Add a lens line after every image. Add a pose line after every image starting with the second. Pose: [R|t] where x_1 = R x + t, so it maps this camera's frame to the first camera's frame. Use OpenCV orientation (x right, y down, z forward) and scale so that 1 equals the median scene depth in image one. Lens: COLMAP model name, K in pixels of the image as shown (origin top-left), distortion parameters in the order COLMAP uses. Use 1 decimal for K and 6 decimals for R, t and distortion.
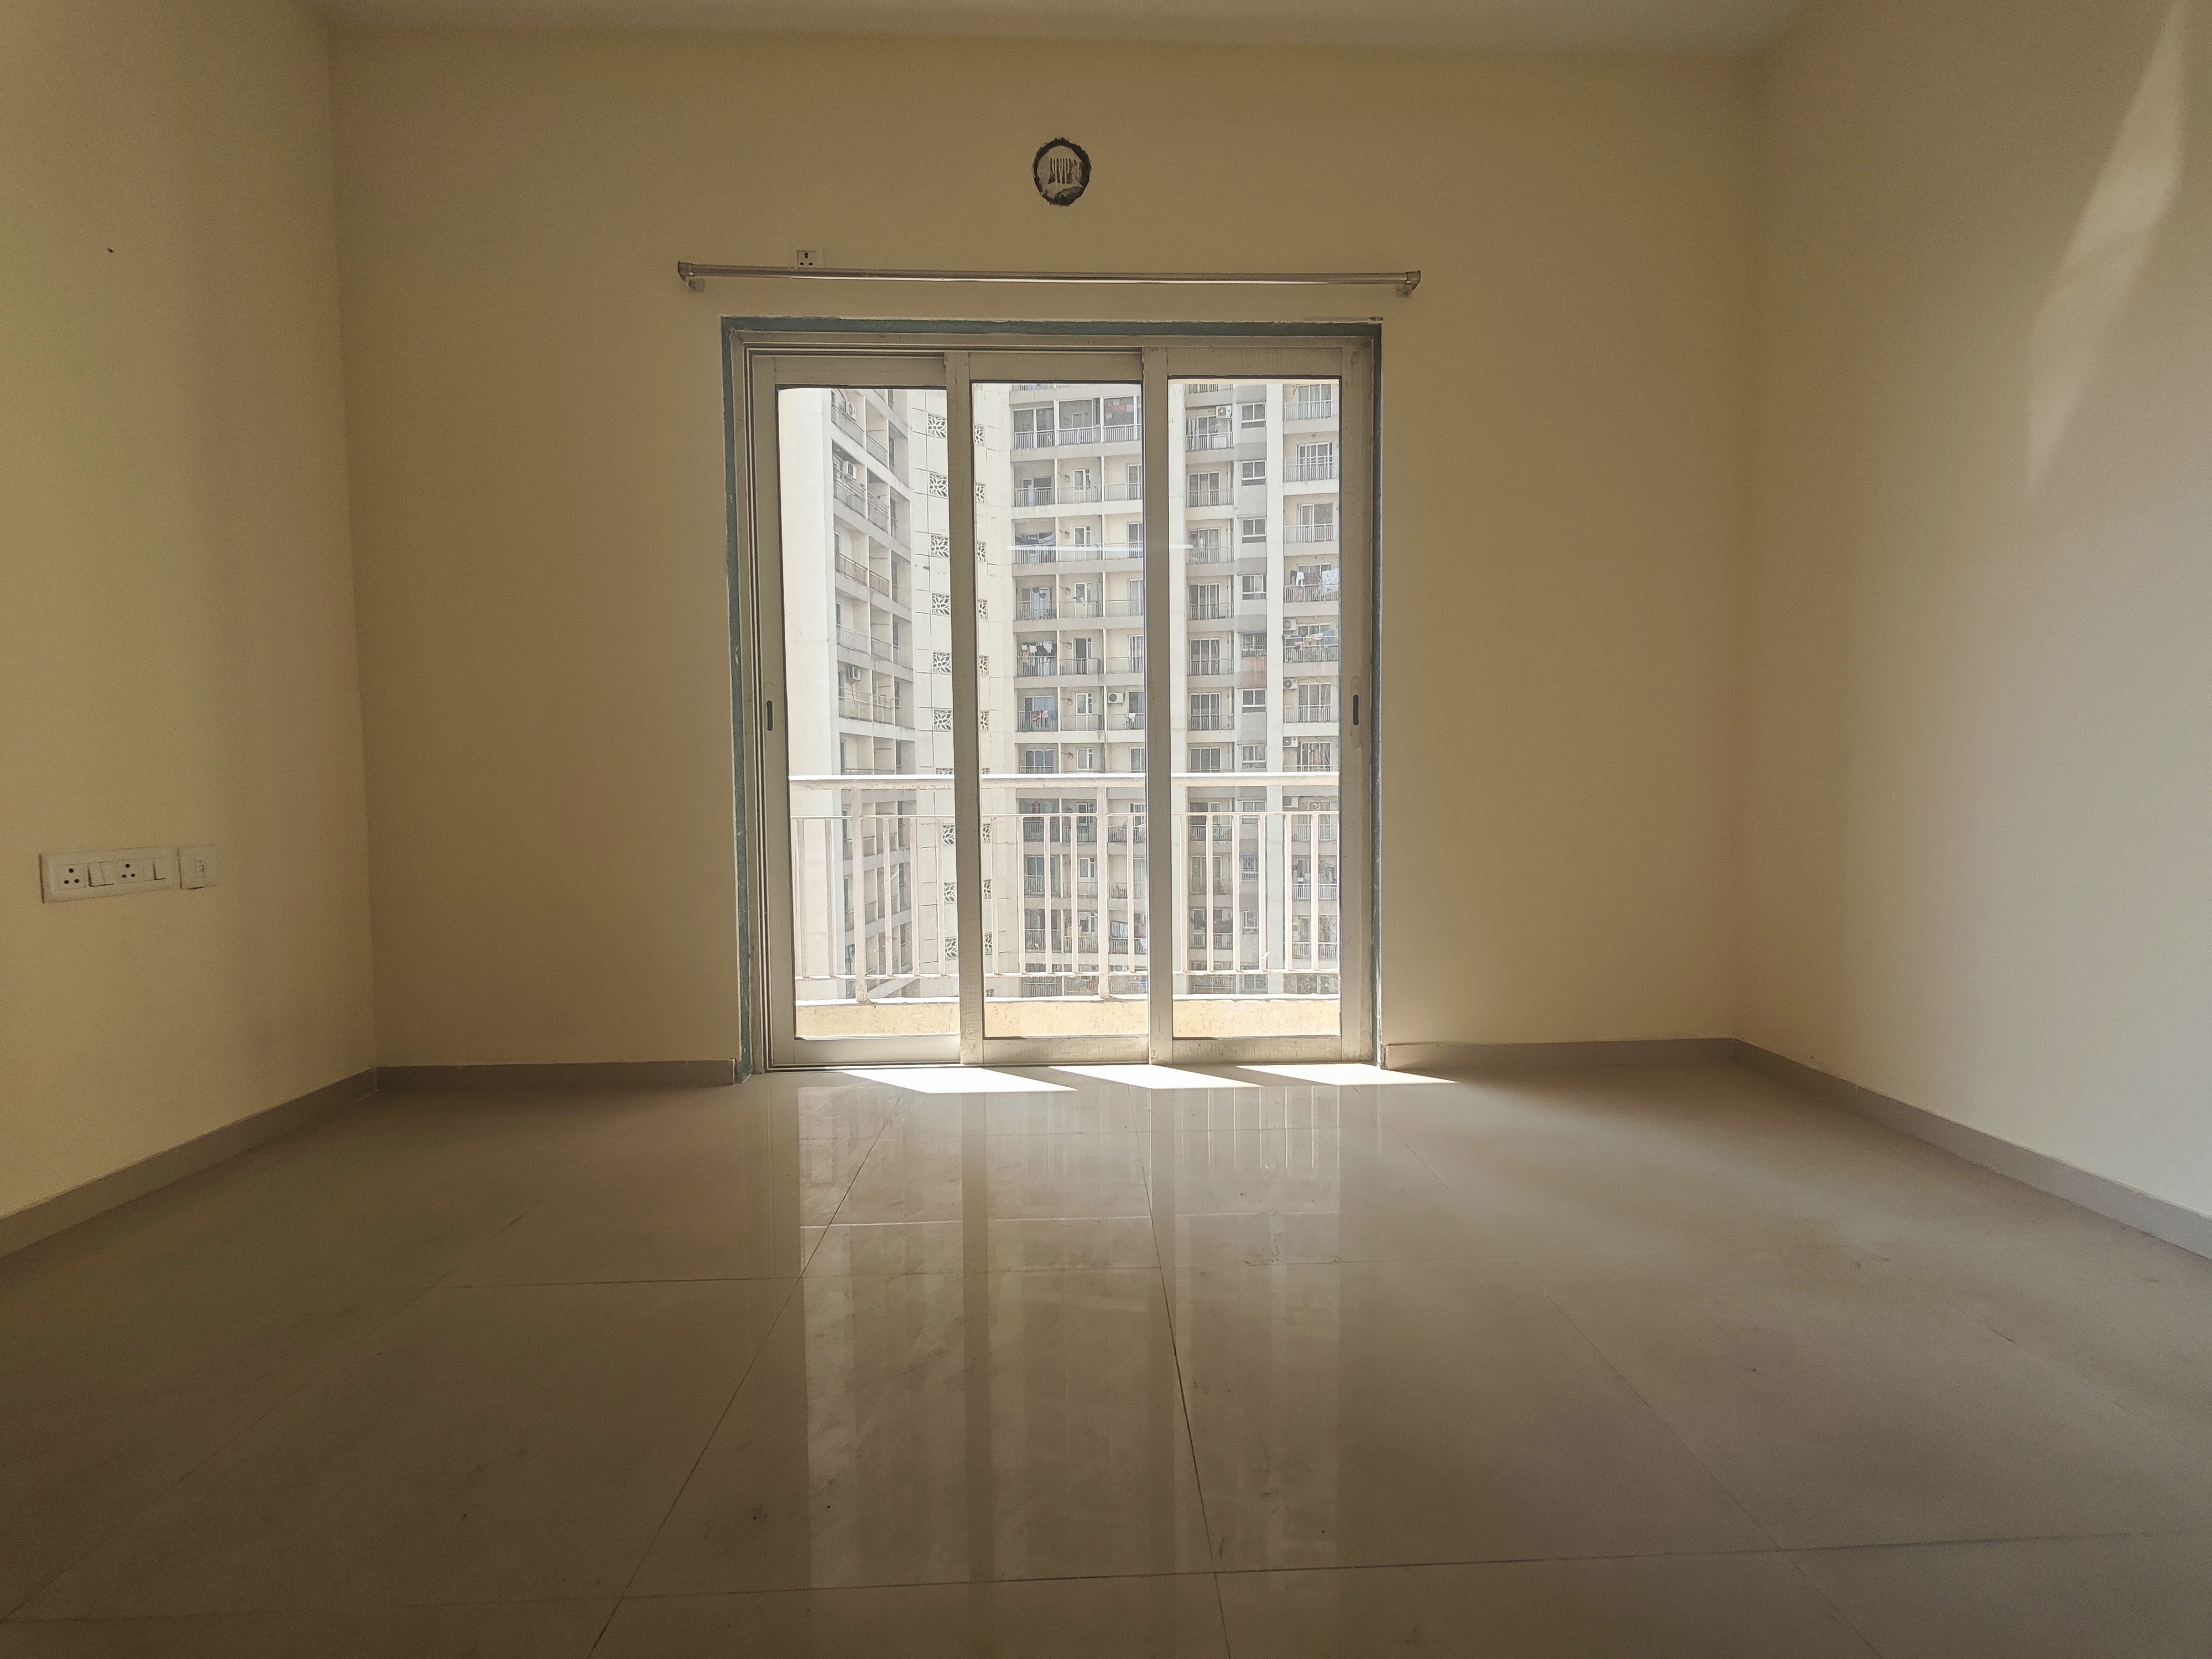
lens RADIAL K [[929.5, 0, 1106.0], [0, 929.5, 829.5], [0, 0, 1]] dist [0.000418, 0.000225]
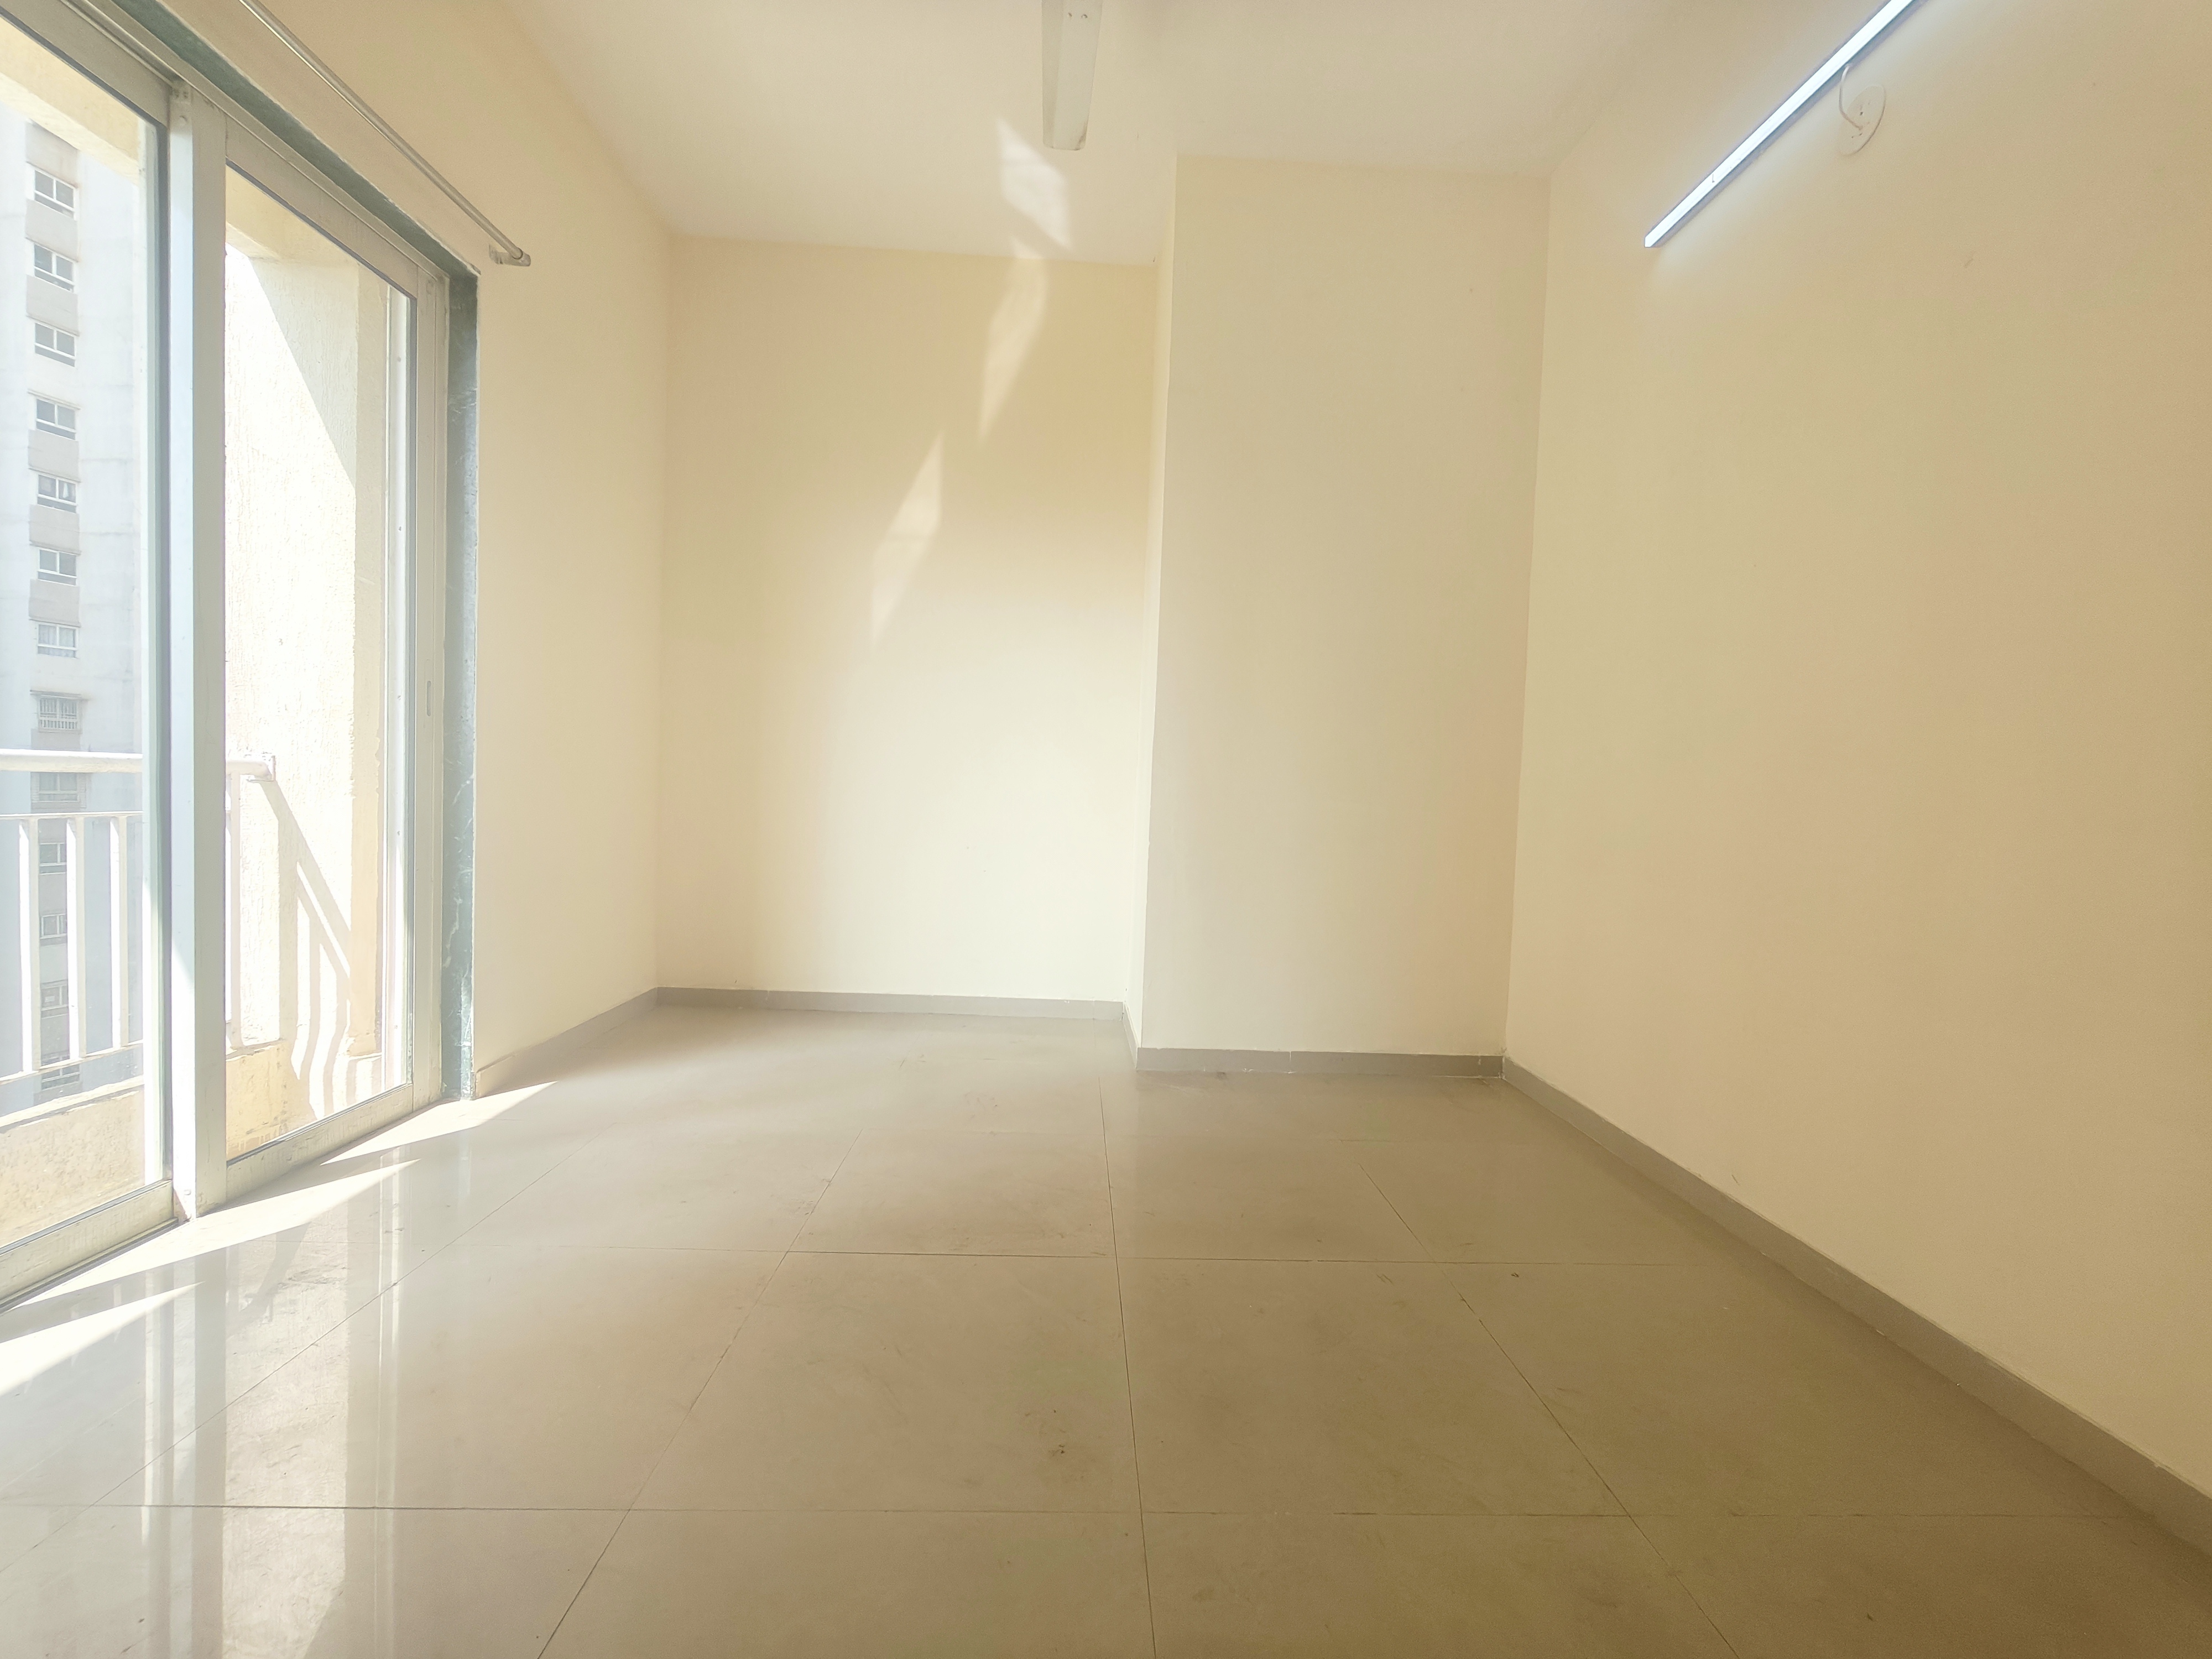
lens RADIAL K [[929.5, 0, 1106.0], [0, 929.5, 829.5], [0, 0, 1]] dist [0.000418, 0.000225]
pose [[-0.024063, -0.028980, 0.999290, -0.592819], [0.009736, 0.999526, 0.029221, -0.024626], [-0.999663, 0.010432, -0.023769, 0.386815]]
